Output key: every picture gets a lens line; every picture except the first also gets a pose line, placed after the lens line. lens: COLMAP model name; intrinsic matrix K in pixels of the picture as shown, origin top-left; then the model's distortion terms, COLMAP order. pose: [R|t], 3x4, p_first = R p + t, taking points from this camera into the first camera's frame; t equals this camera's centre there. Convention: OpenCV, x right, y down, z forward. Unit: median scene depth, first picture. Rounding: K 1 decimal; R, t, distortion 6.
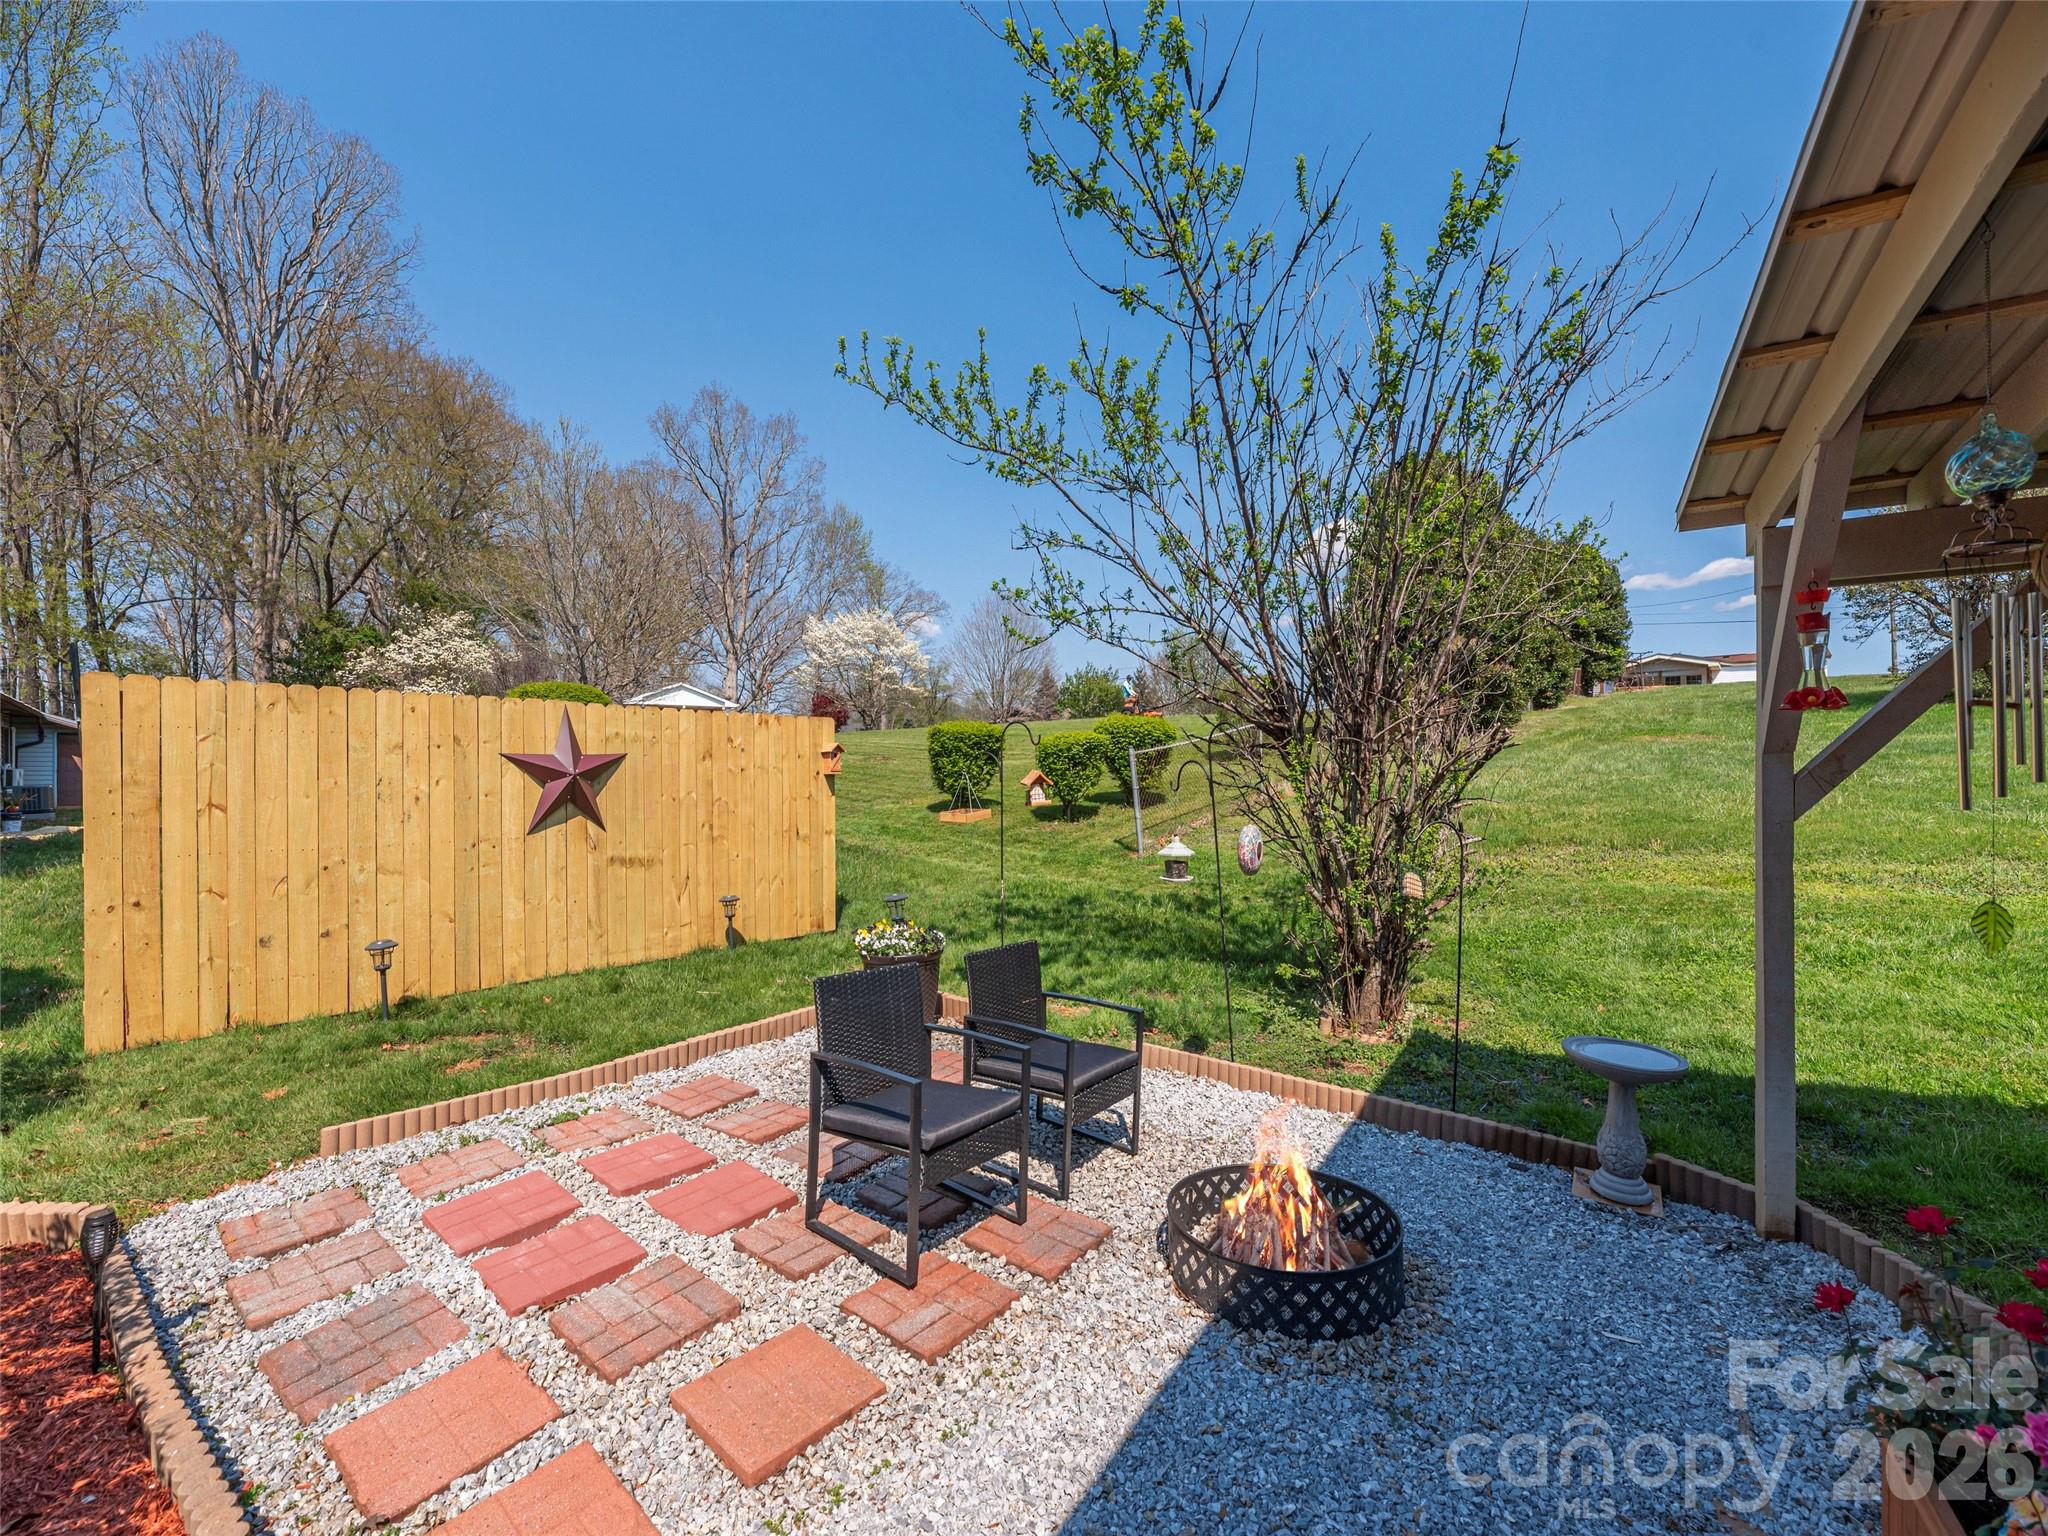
lens RADIAL K [[840.7, 0, 1021.8], [0, 840.7, 780.6], [0, 0, 1]] dist [-0.002648, 0.000040]
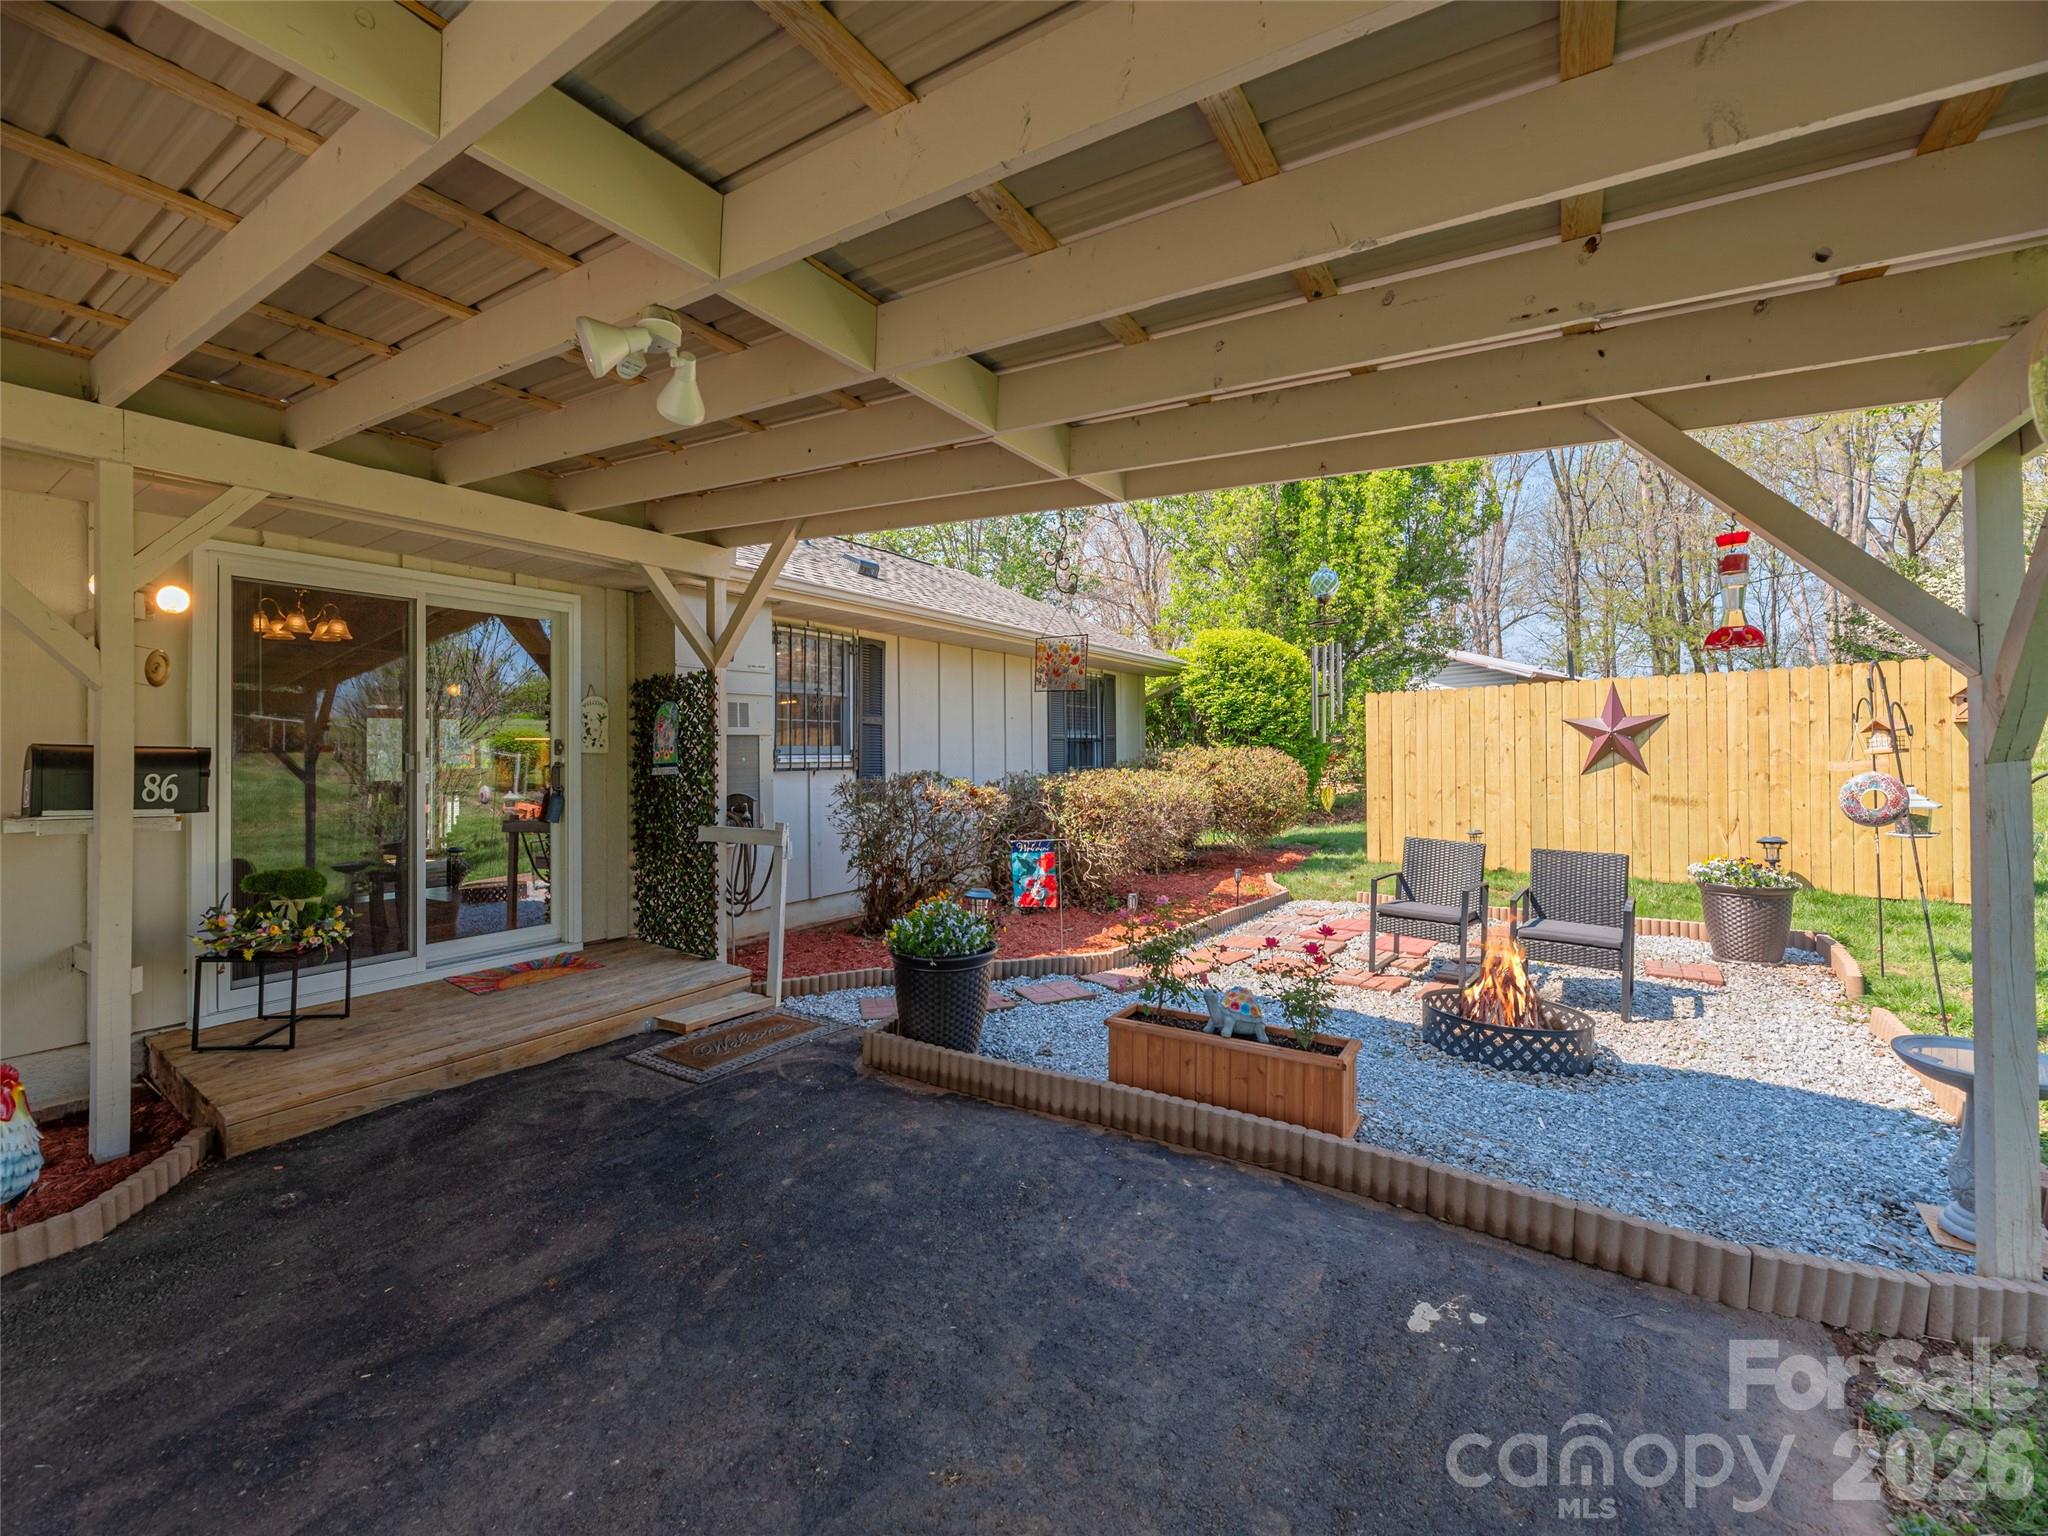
lens RADIAL K [[840.7, 0, 1021.8], [0, 840.7, 780.6], [0, 0, 1]] dist [-0.002648, 0.000040]
pose [[0.011244, 0.027533, -0.999558, 0.947770], [0.010249, 0.999565, 0.027649, 0.028273], [0.999884, -0.010555, 0.010957, 0.029634]]
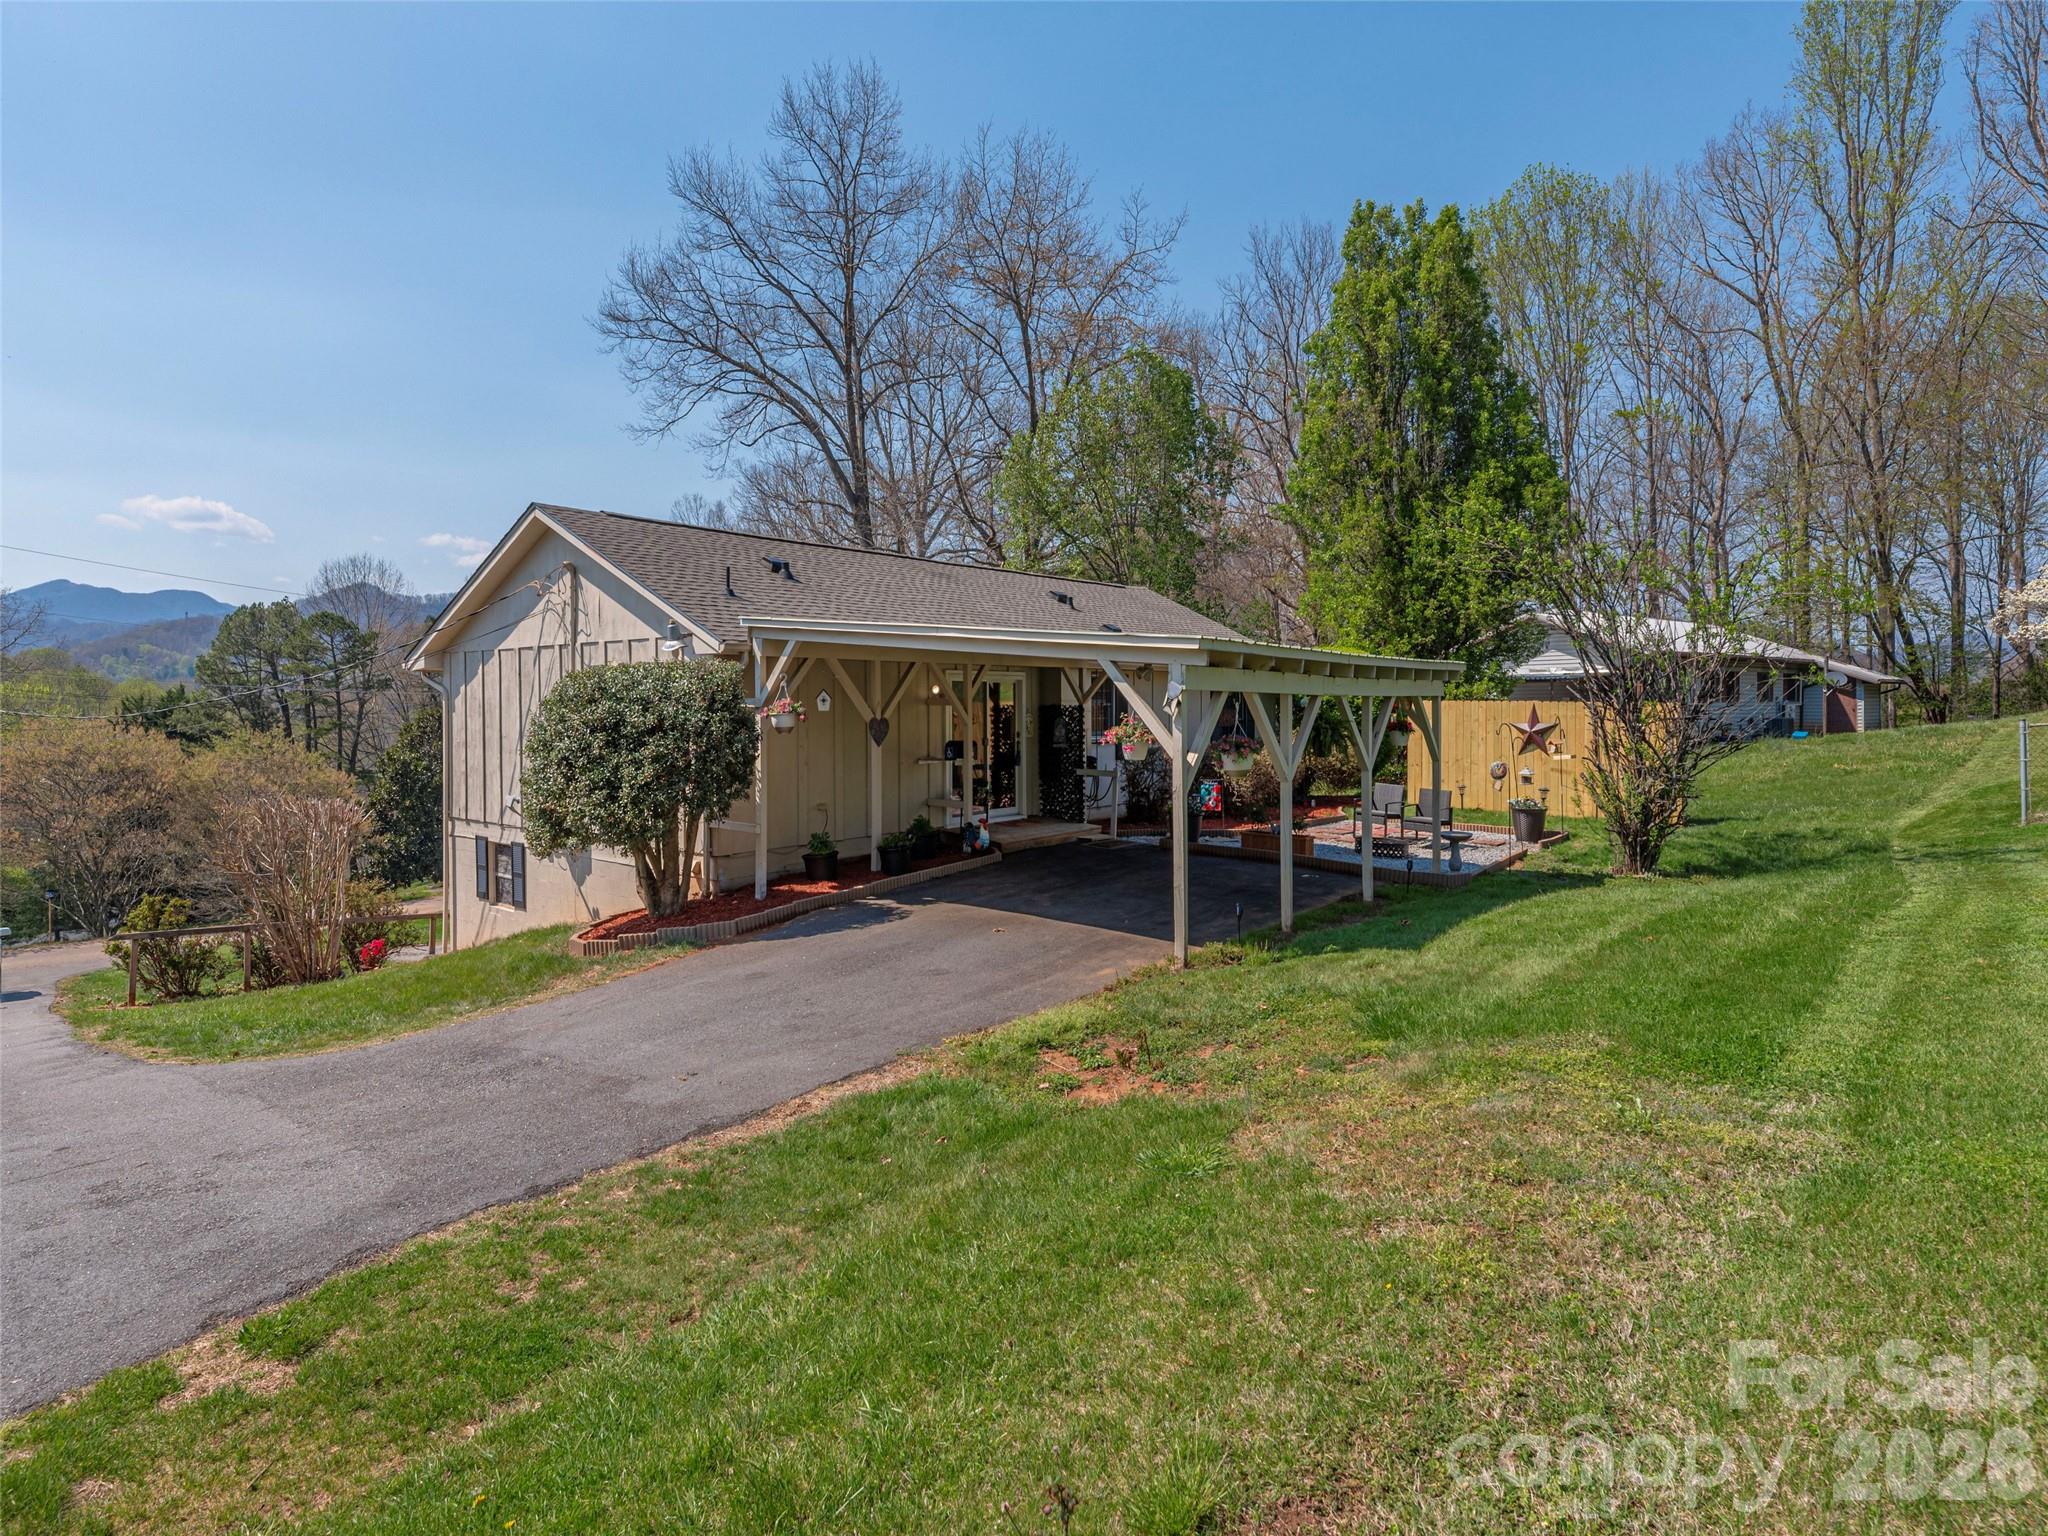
lens RADIAL K [[1142.2, 0, 1026.6], [0, 1142.2, 712.0], [0, 0, 1]] dist [0.001975, 0.000955]
pose [[-0.086244, 0.022617, -0.996017, 3.355506], [-0.013754, 0.999620, 0.023889, -0.143541], [0.996179, 0.015760, -0.085900, -0.209633]]
